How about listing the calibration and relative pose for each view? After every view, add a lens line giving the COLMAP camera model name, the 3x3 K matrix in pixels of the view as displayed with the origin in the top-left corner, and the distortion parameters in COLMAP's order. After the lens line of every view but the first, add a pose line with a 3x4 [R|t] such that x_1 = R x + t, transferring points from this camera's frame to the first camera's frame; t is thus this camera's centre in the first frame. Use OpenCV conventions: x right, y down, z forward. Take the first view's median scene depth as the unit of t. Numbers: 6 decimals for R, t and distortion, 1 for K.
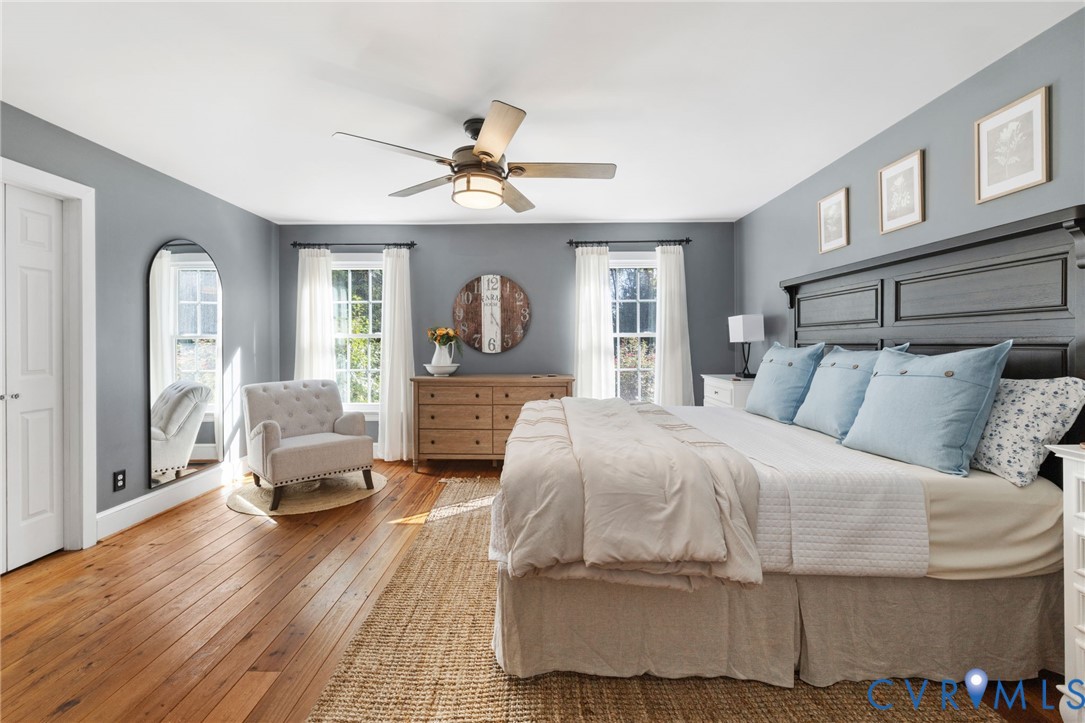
lens RADIAL K [[470.6, 0, 536.7], [0, 470.6, 353.3], [0, 0, 1]] dist [0.001022, 0.000050]
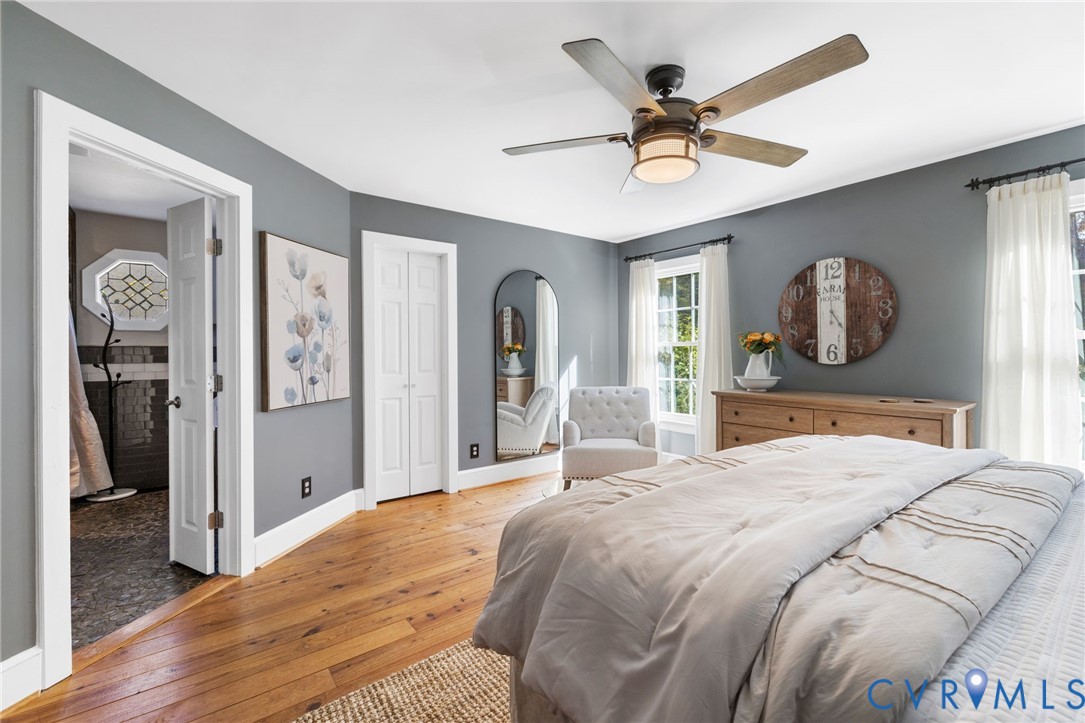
lens RADIAL K [[466.4, 0, 531.7], [0, 466.4, 364.9], [0, 0, 1]] dist [-0.000137, 0.000145]
pose [[0.620030, 0.019196, -0.784343, 0.194634], [-0.013582, 0.999813, 0.013732, -0.003337], [0.784460, 0.002139, 0.620175, 0.183591]]
